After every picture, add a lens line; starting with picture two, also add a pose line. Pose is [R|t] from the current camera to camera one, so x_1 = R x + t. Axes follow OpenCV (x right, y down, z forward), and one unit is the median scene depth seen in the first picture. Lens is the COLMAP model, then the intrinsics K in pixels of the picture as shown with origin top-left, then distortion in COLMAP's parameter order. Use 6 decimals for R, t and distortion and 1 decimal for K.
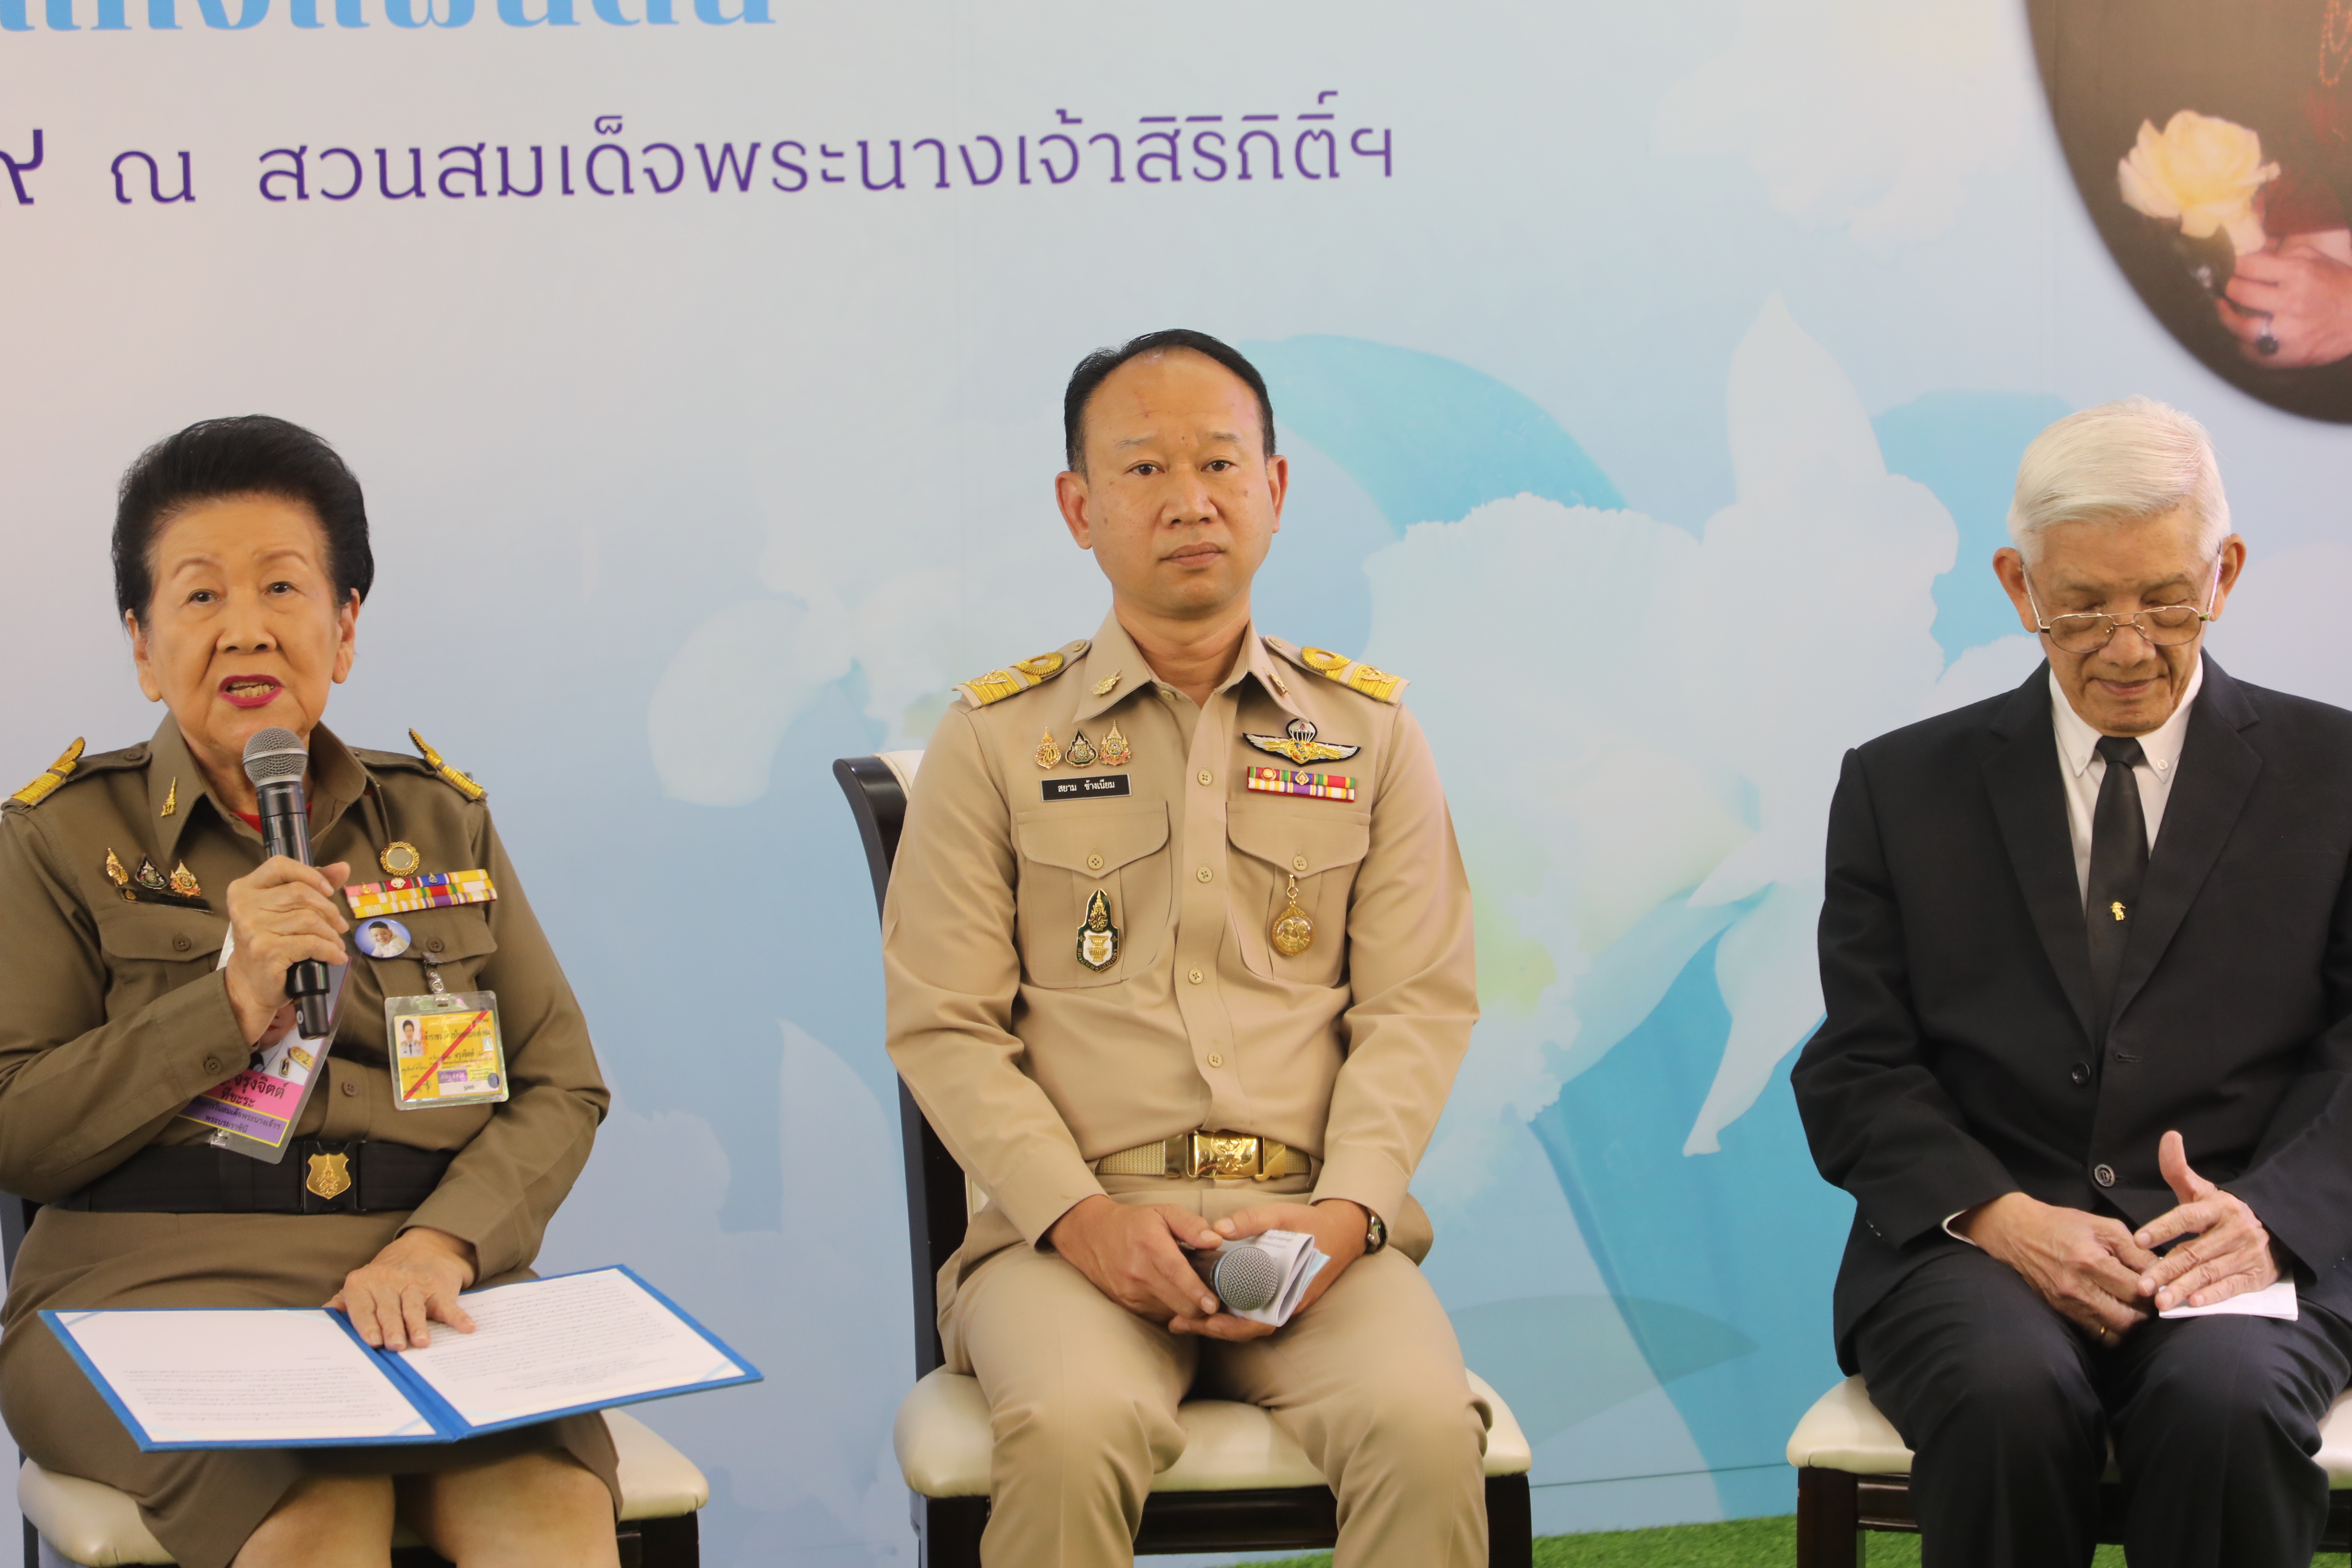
lens RADIAL K [[6980.6, 0, 1192.9], [0, 6980.6, 796.0], [0, 0, 1]] dist [0.058490, 0.000000]
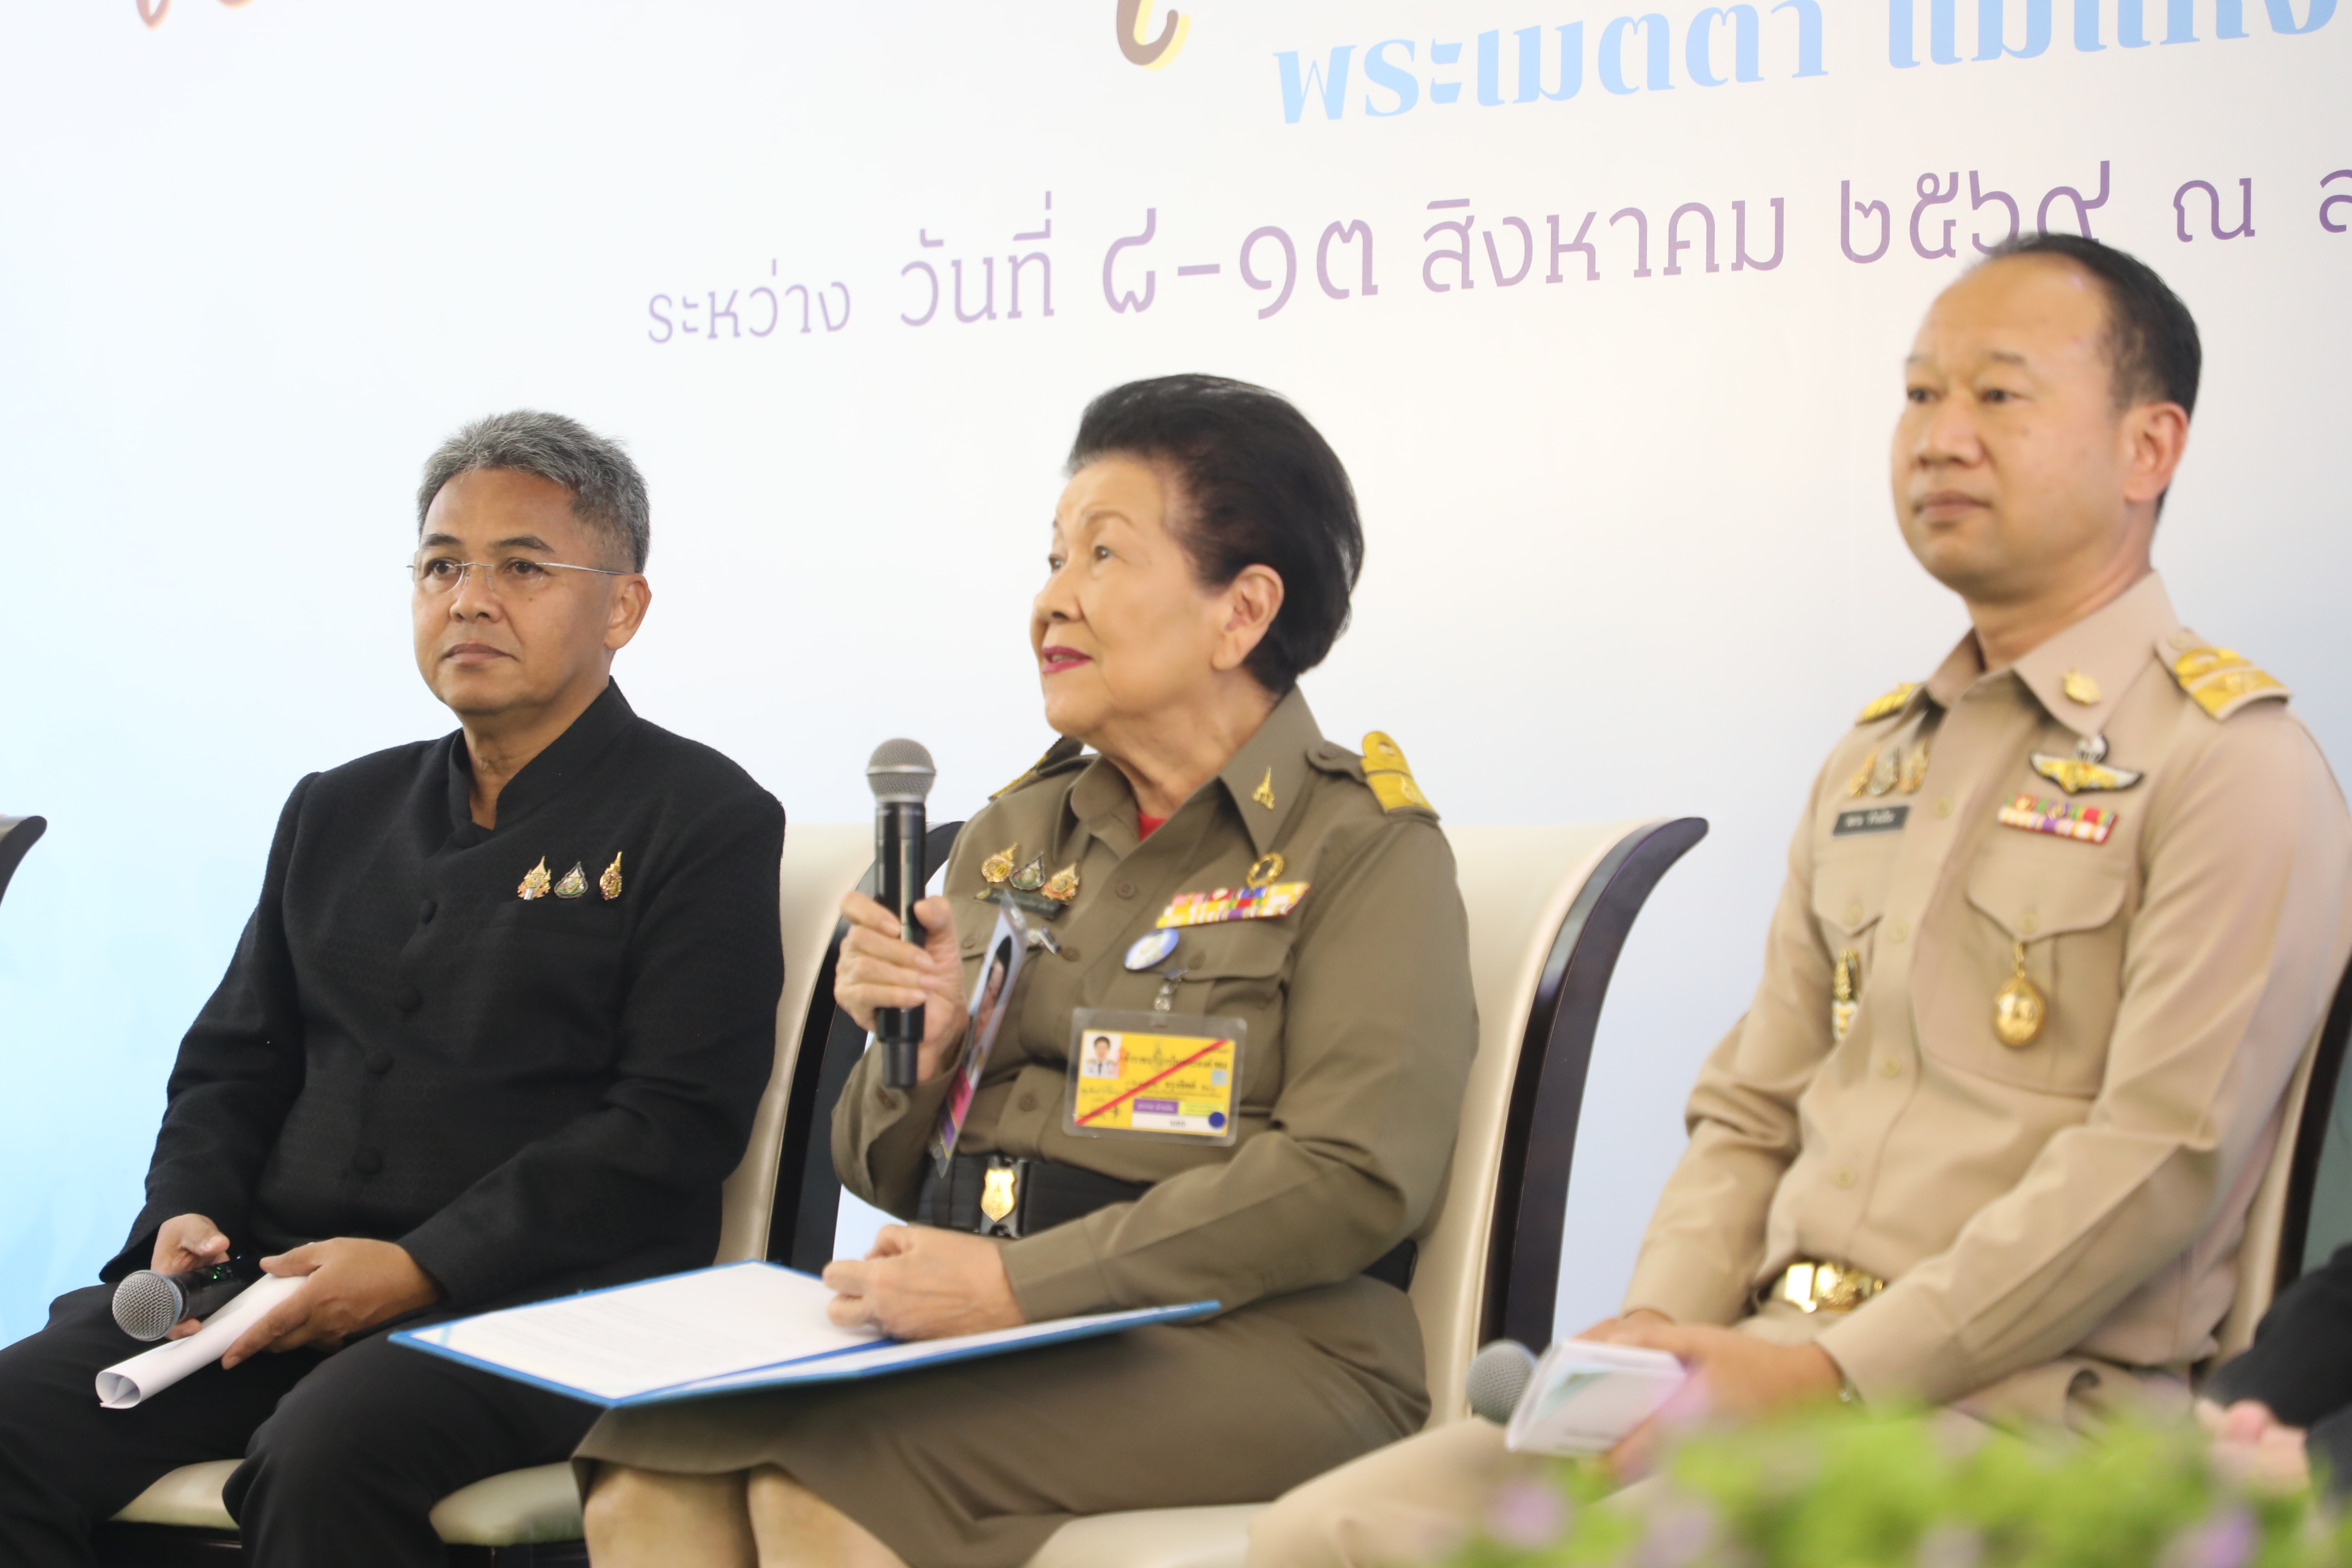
lens RADIAL K [[6980.6, 0, 998.1], [0, 6980.6, 814.1], [0, 0, 1]] dist [0.058490, 0.000000]
pose [[0.440237, 0.014729, -0.897761, 0.560605], [-0.102606, 0.994141, -0.034005, 0.030242], [0.892000, 0.107086, 0.439169, 0.496623]]
